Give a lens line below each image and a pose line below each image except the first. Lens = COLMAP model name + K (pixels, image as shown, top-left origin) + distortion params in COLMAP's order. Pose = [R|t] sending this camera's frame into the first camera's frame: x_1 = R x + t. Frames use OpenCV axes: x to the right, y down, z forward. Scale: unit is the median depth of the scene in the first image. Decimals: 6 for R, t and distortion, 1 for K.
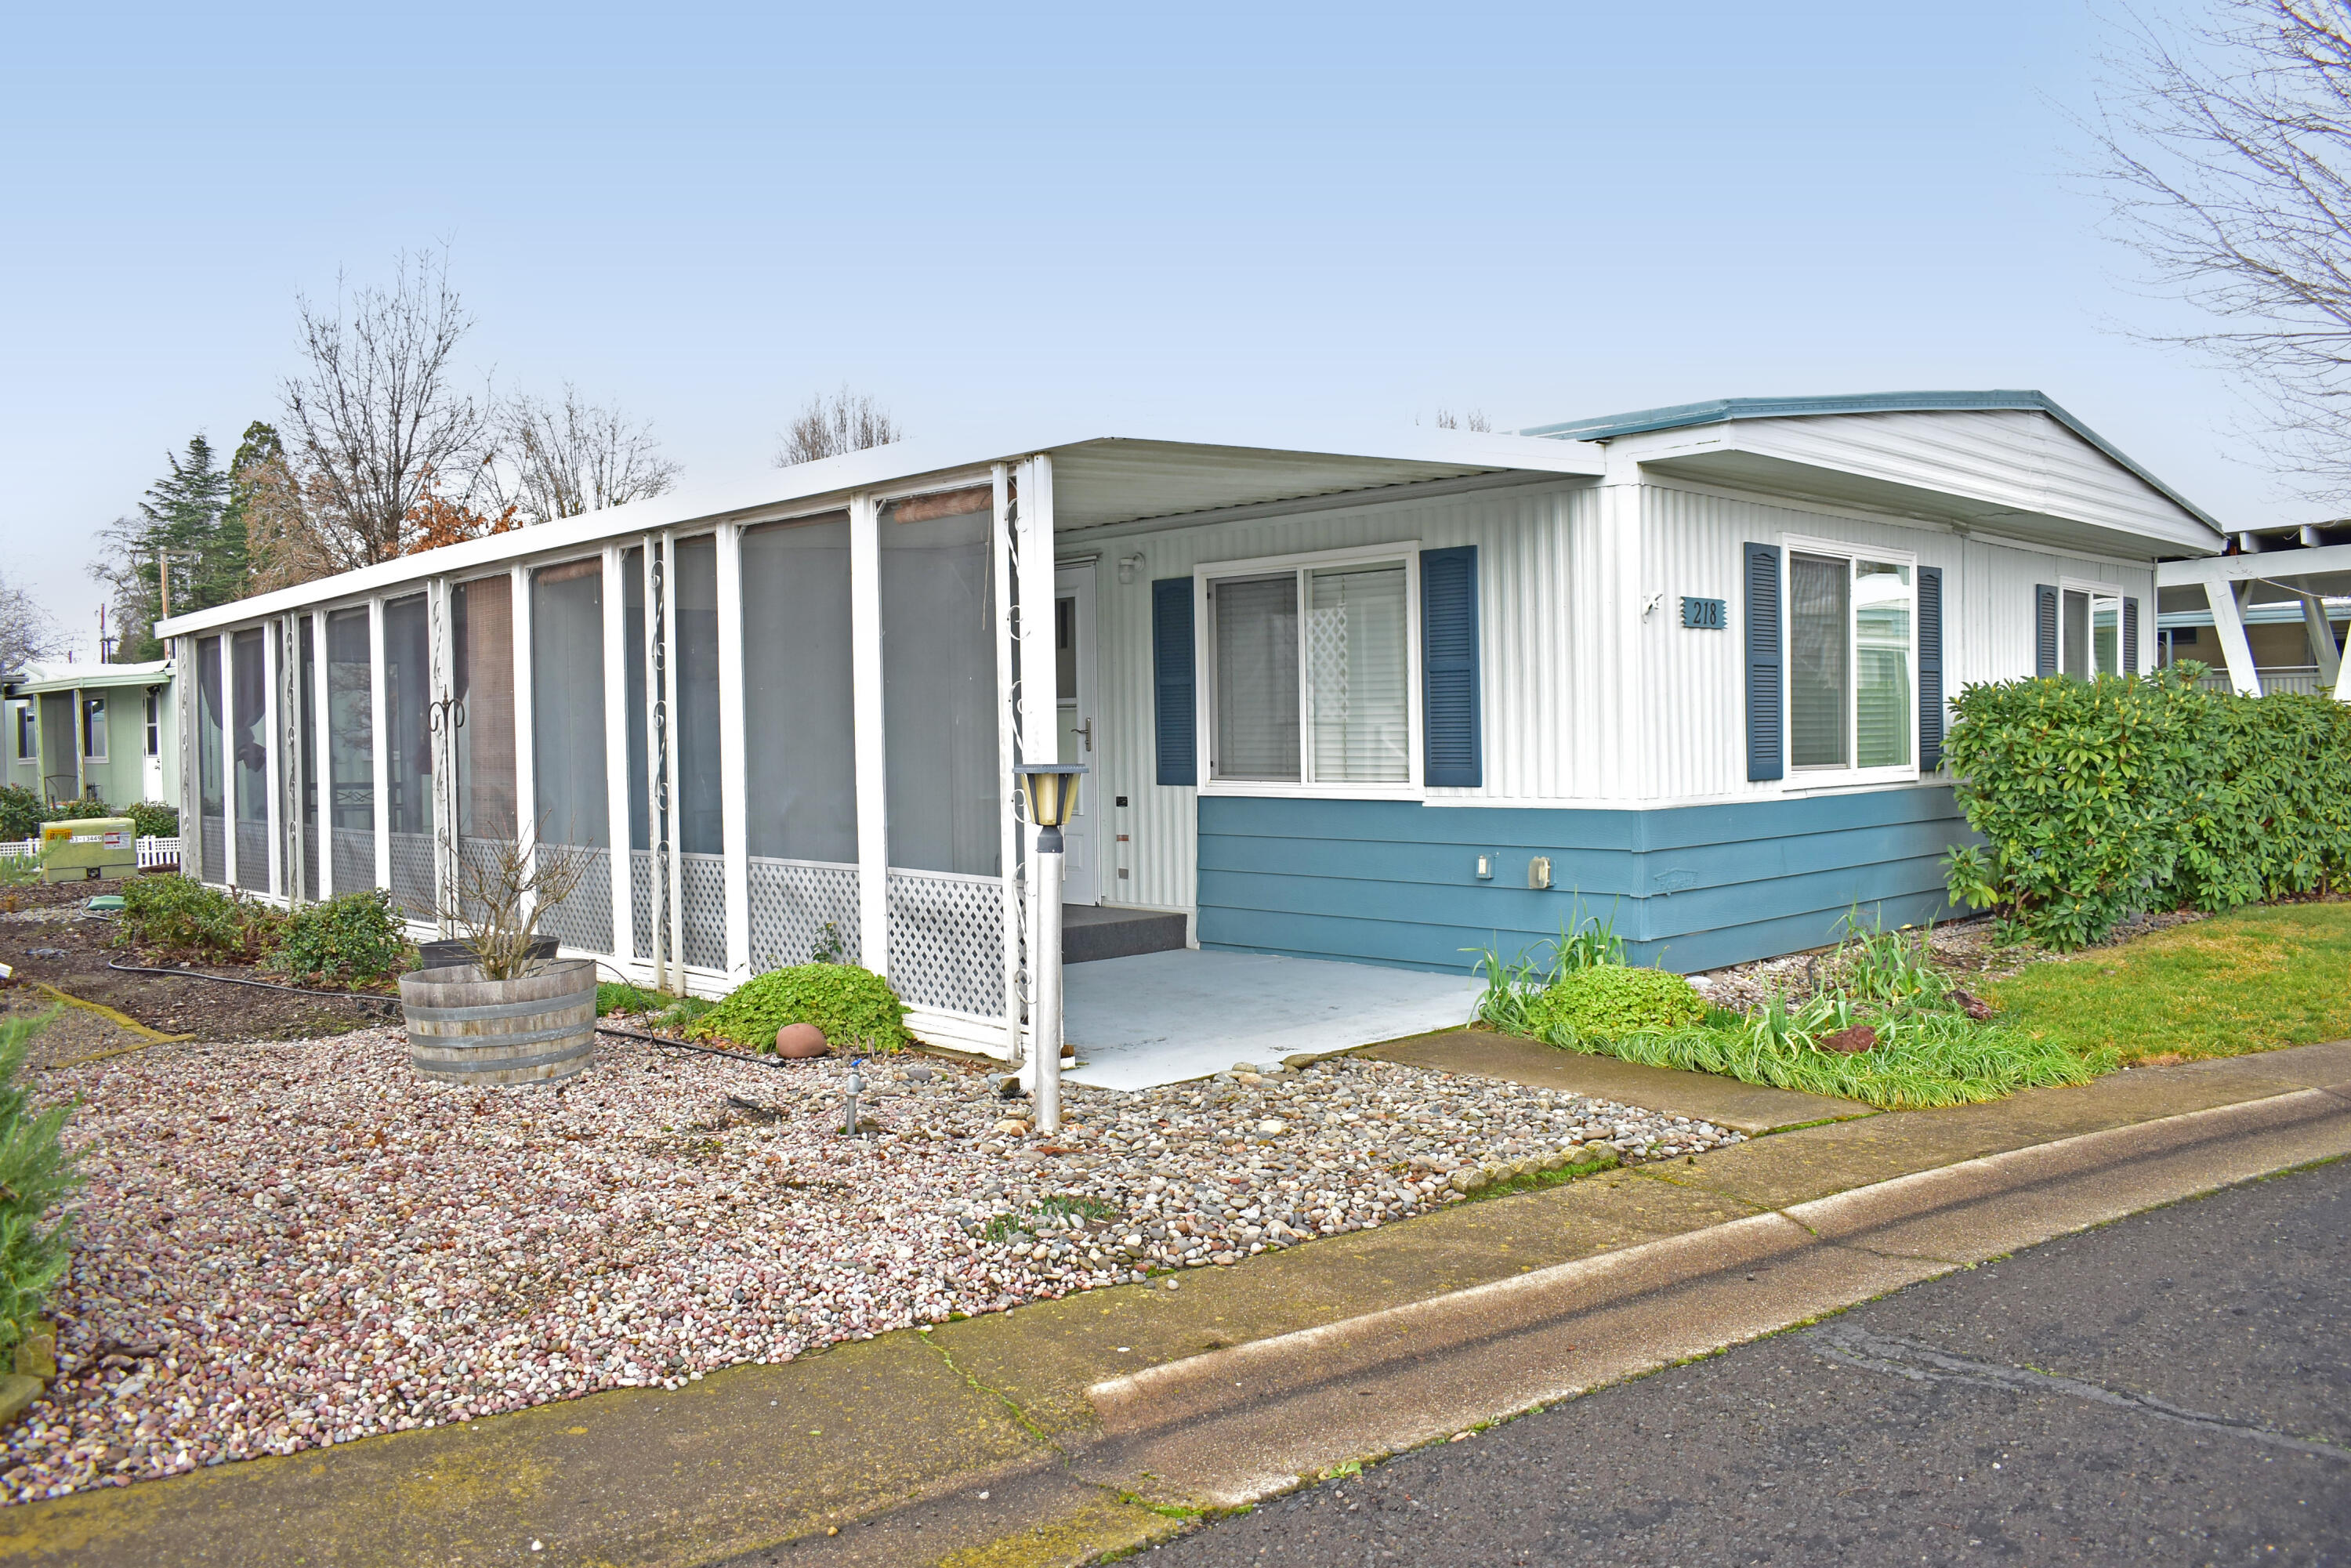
lens RADIAL K [[1827.0, 0, 1175.5], [0, 1827.0, 784.0], [0, 0, 1]] dist [-0.090590, 0.005794]
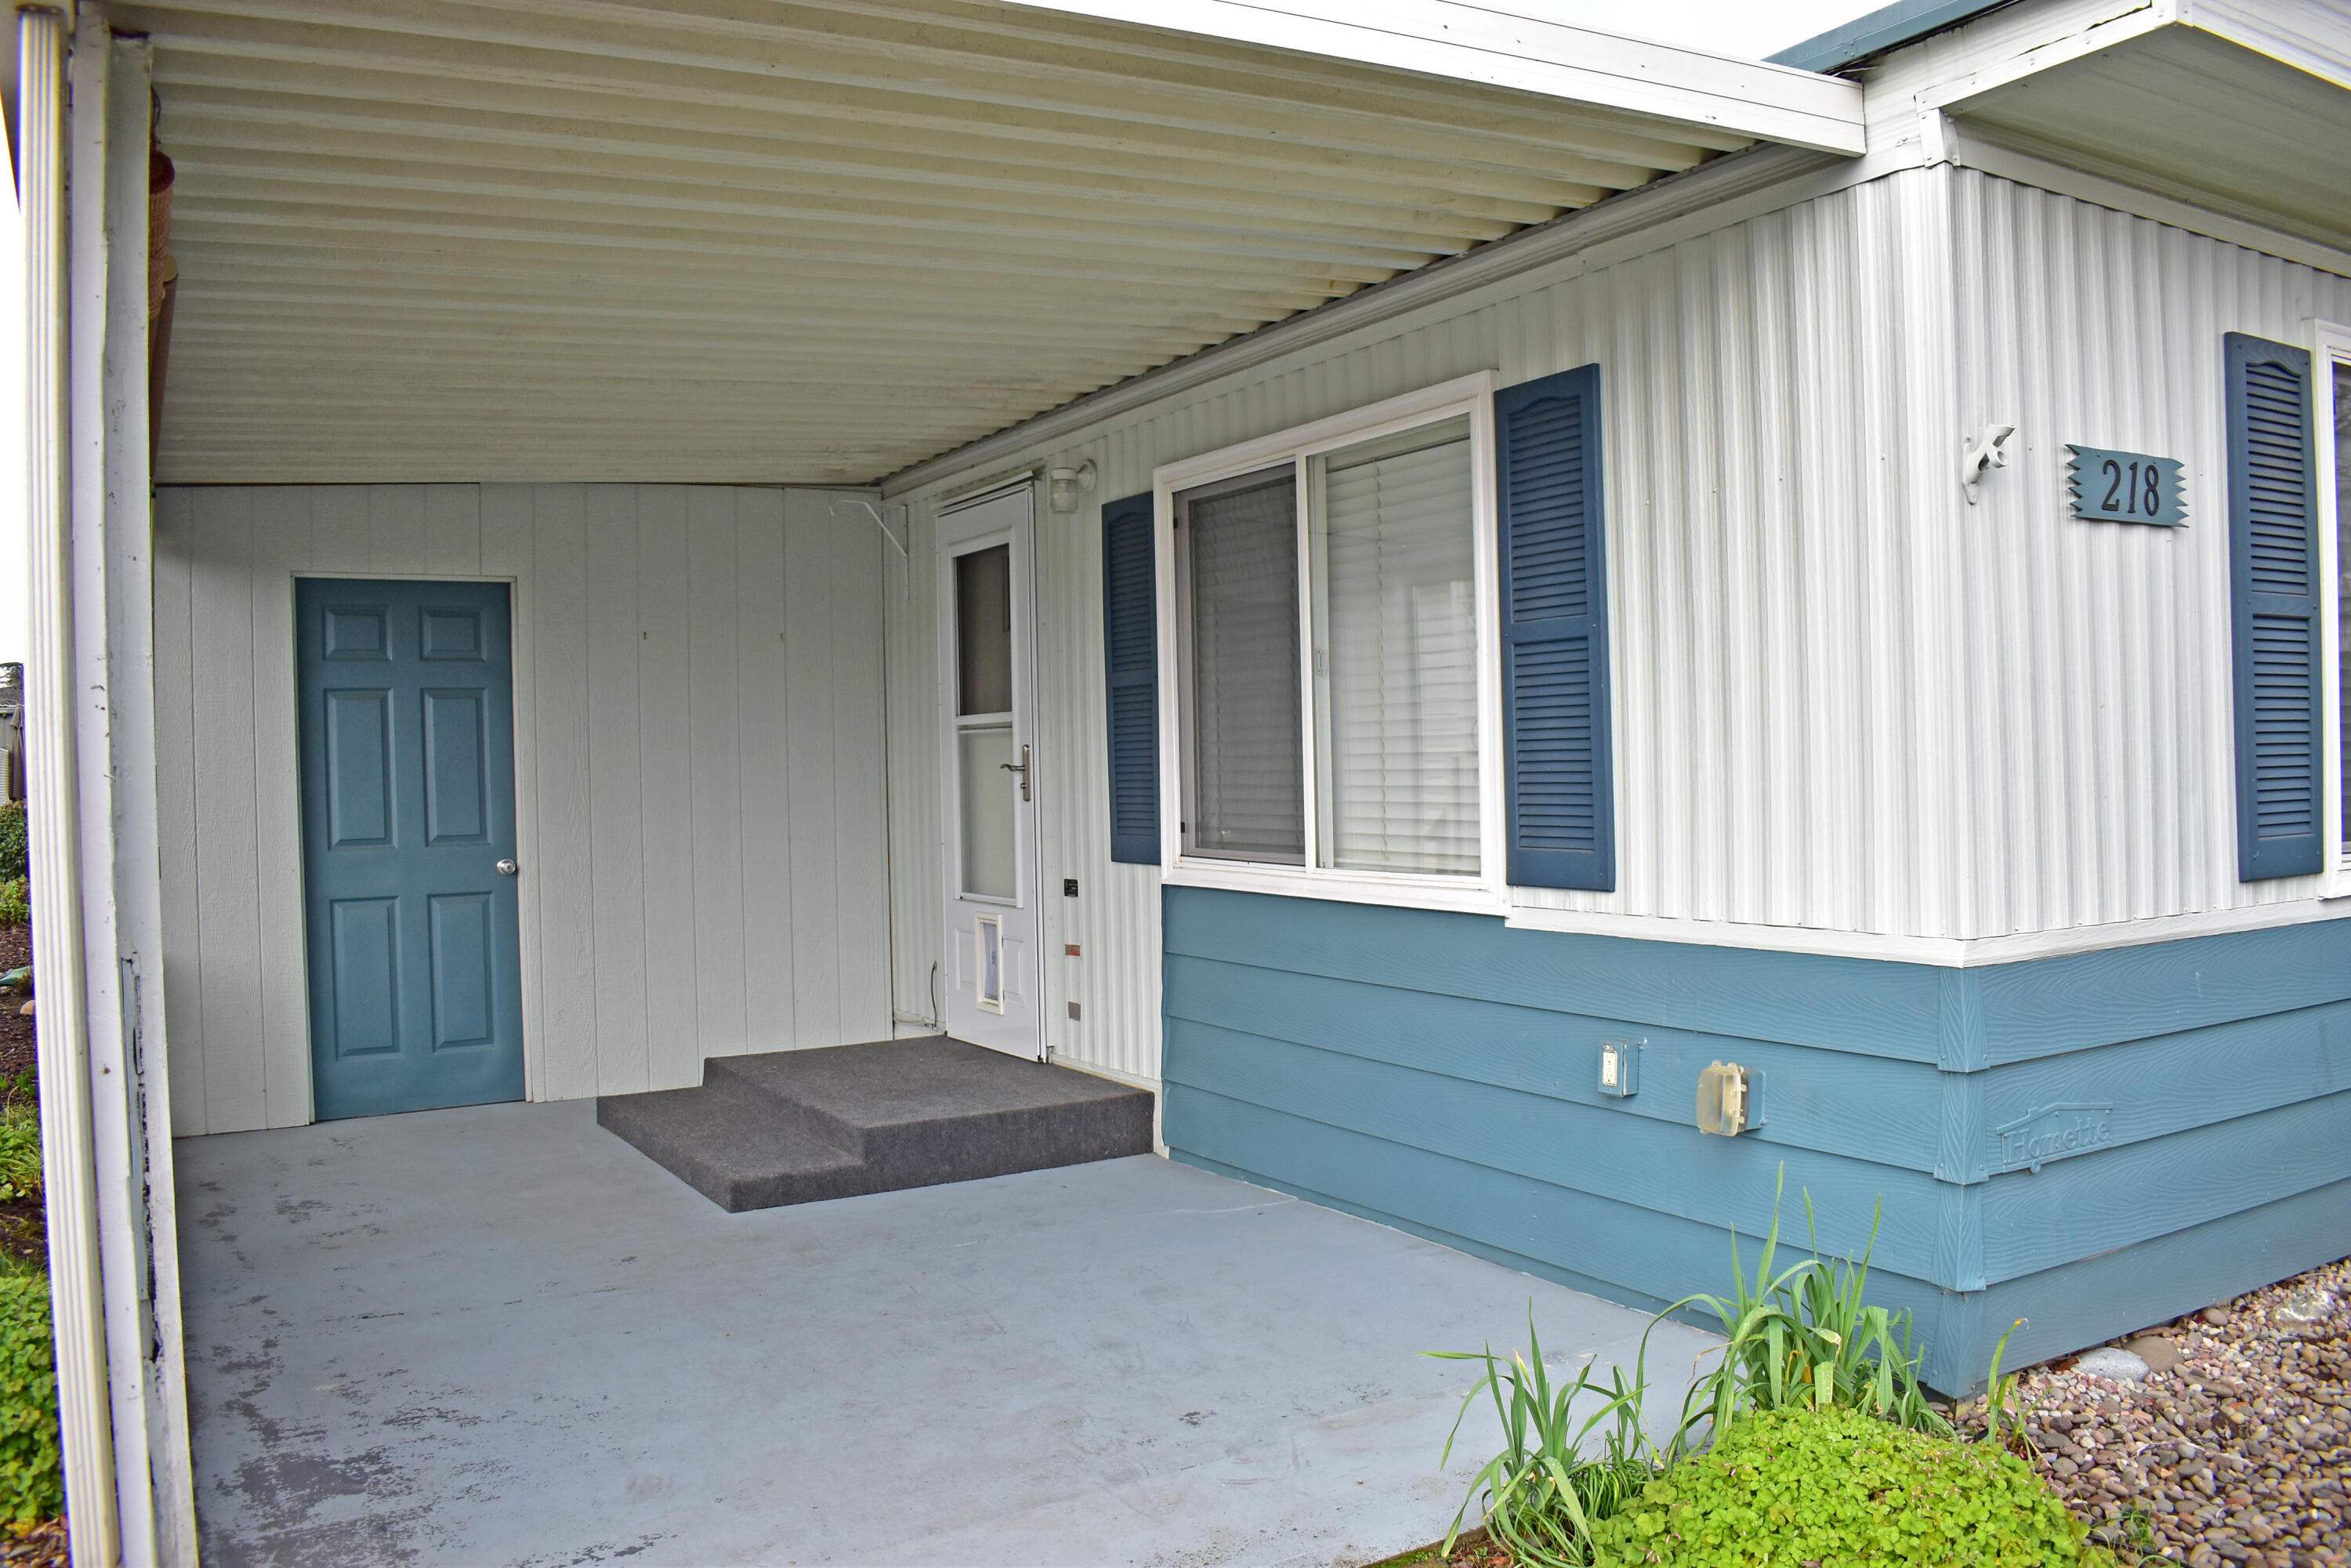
lens RADIAL K [[1827.0, 0, 1175.5], [0, 1827.0, 784.0], [0, 0, 1]] dist [-0.090590, 0.005794]
pose [[0.974292, -0.001125, -0.225287, 0.160744], [-0.001962, 0.999907, -0.013478, -0.018821], [0.225281, 0.013573, 0.974199, 0.522379]]
